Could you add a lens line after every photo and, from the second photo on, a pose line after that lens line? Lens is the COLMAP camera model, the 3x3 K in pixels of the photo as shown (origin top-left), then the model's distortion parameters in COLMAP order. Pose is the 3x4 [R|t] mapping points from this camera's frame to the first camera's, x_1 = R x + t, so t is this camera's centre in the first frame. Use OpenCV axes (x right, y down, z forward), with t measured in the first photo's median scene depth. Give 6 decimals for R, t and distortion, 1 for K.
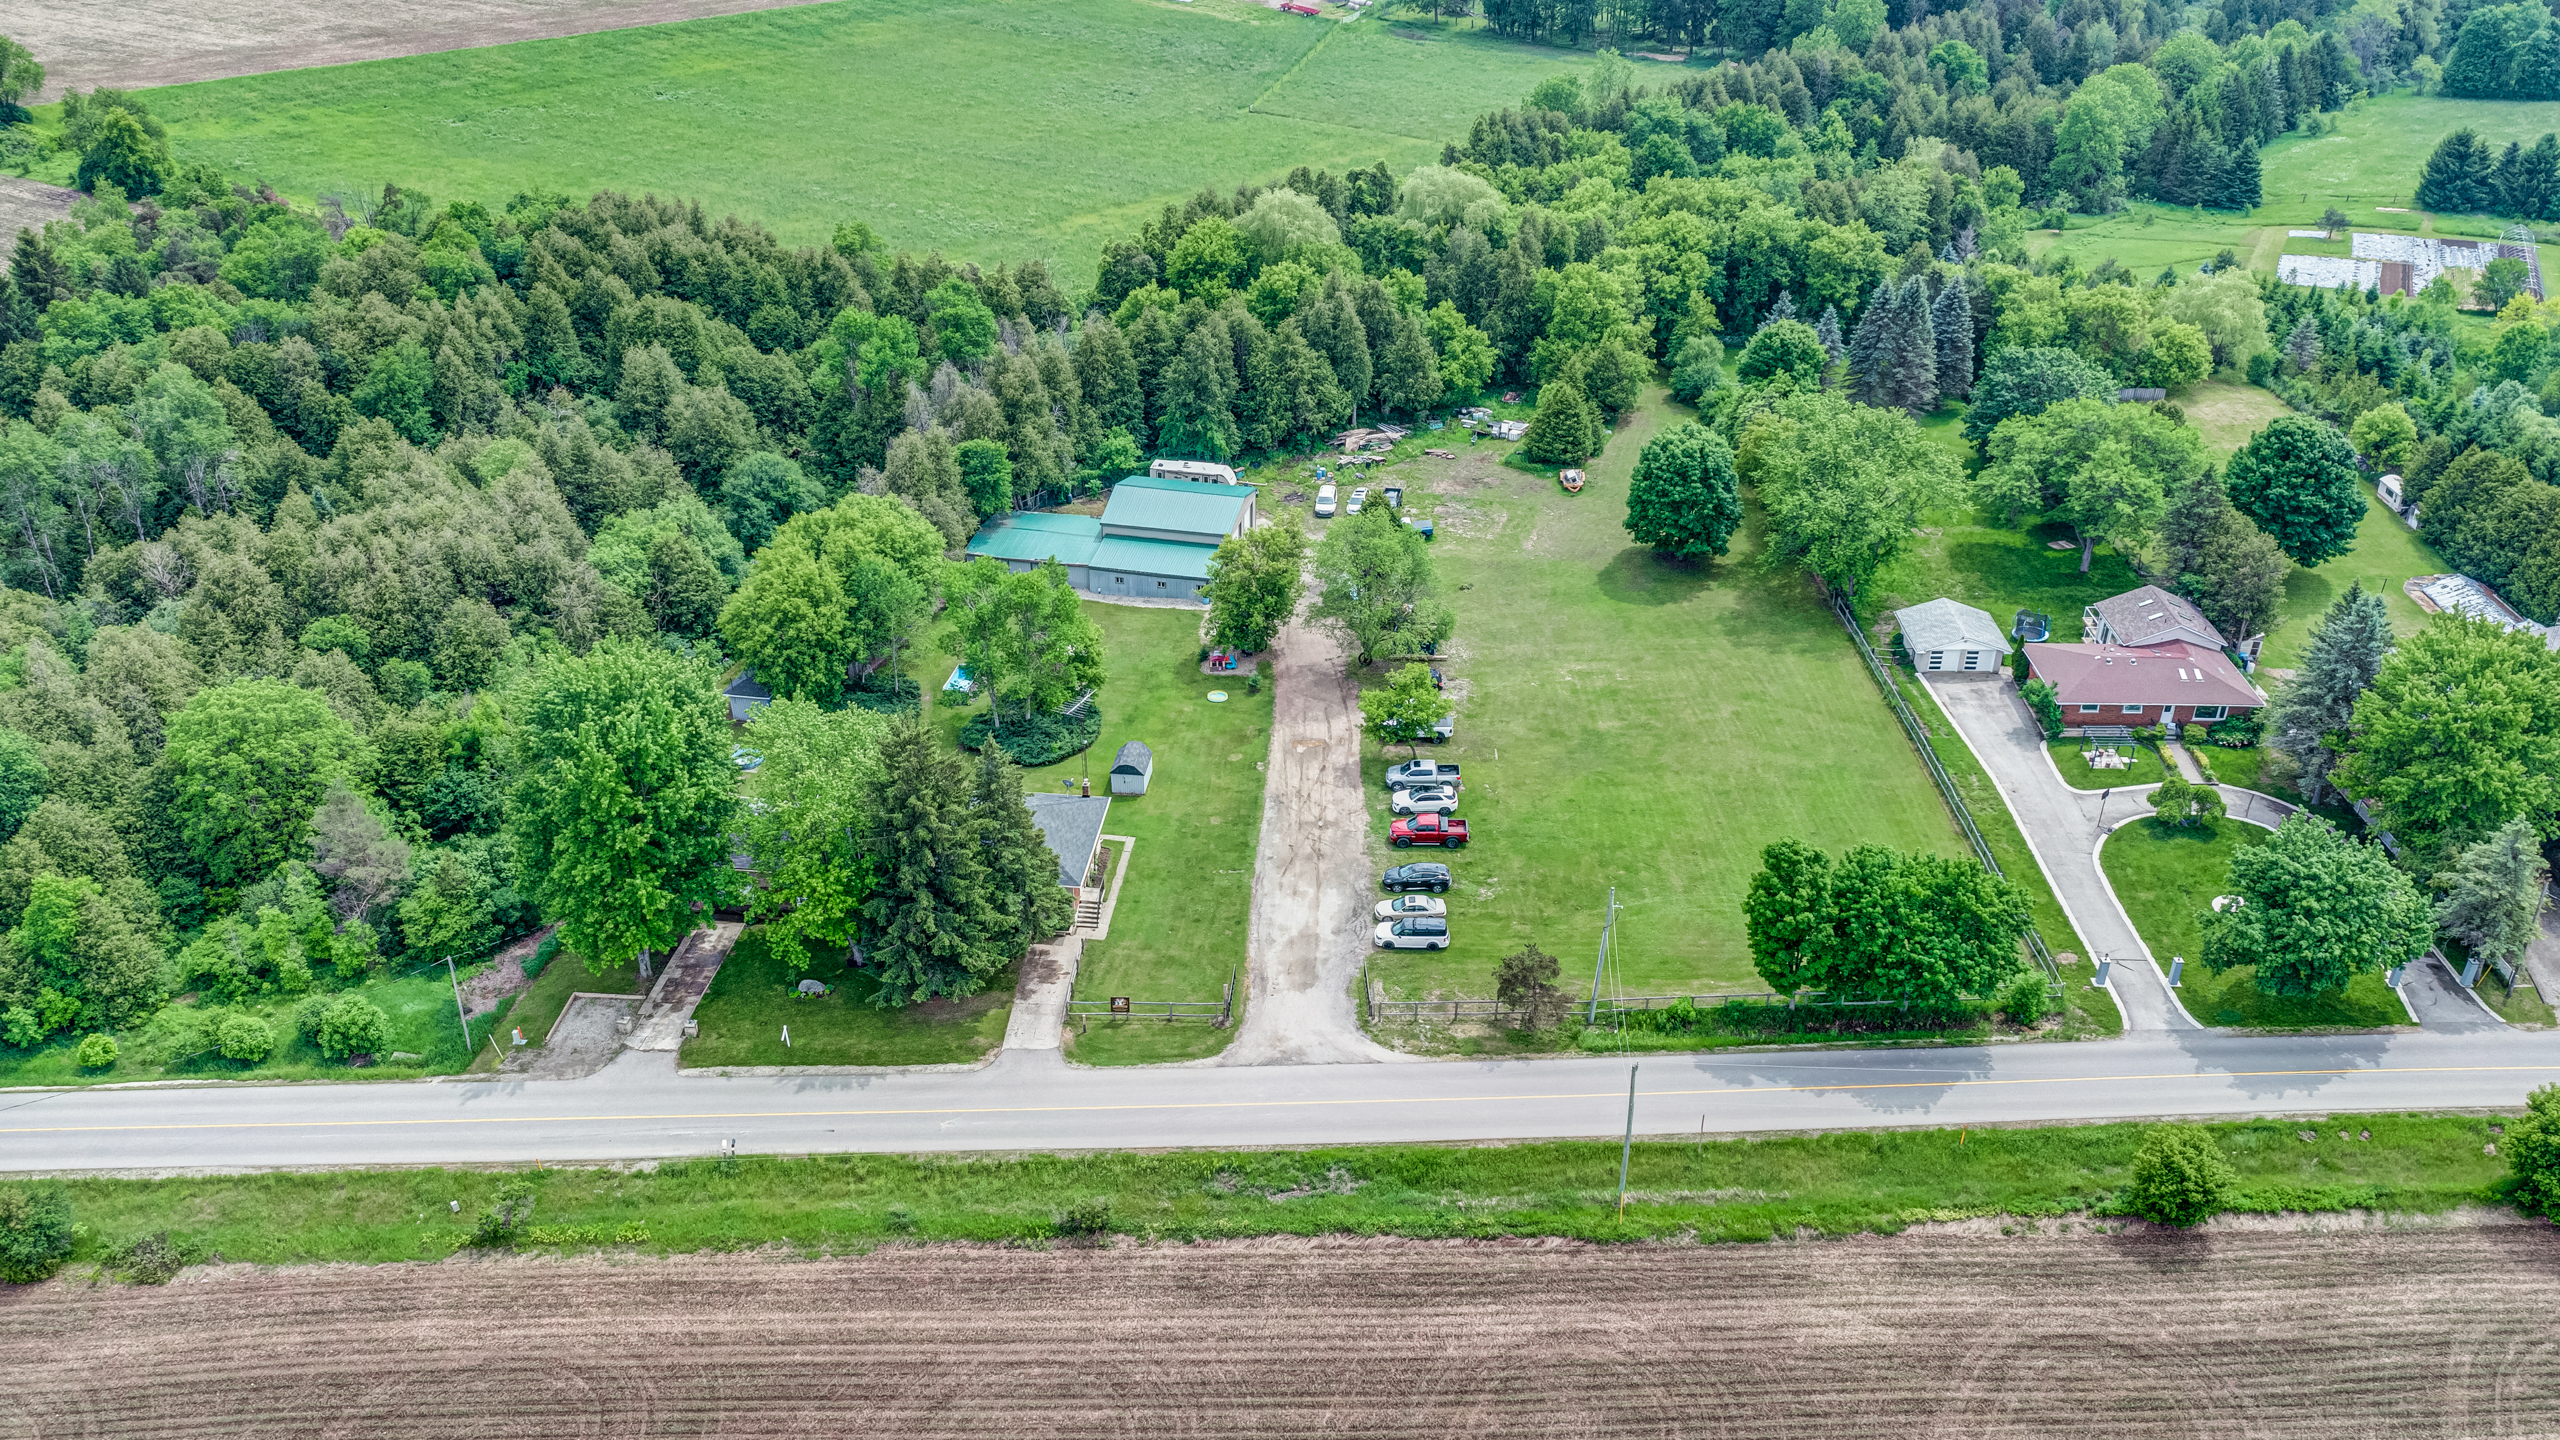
lens RADIAL K [[2062.9, 0, 1301.9], [0, 2062.9, 730.7], [0, 0, 1]] dist [-0.024907, 0.004097]
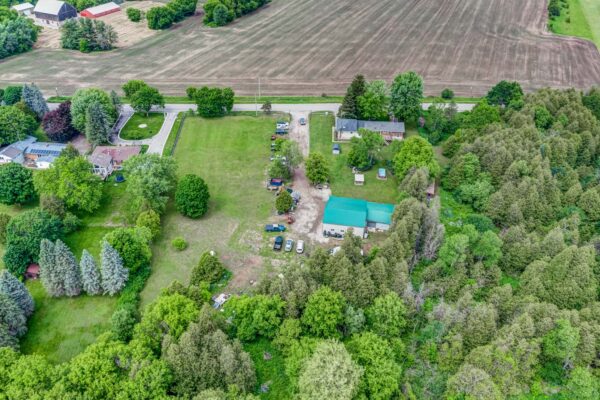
lens RADIAL K [[484.5, 0, 300.0], [0, 484.5, 200.0], [0, 0, 1]] dist [-0.029231, 0.004349]
pose [[-0.999108, -0.007961, -0.041468, 0.055557], [-0.040924, 0.424519, 0.904494, -1.032949], [0.010403, 0.905384, -0.424466, 1.684124]]
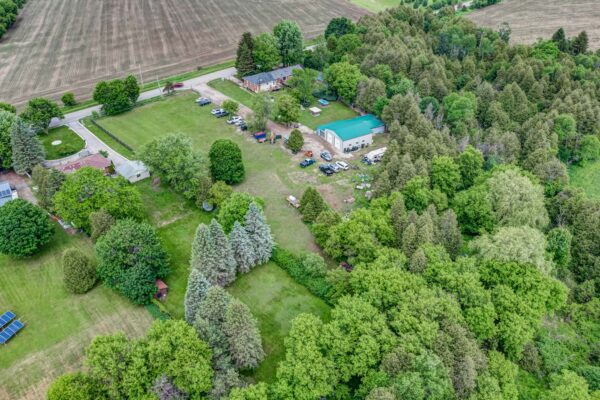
lens RADIAL K [[473.6, 0, 300.4], [0, 473.6, 197.1], [0, 0, 1]] dist [-0.031379, 0.003179]
pose [[-0.738173, 0.366611, -0.566301, 0.664877], [-0.339889, 0.523005, 0.781627, -0.860669], [0.582731, 0.769456, -0.261461, 1.628194]]
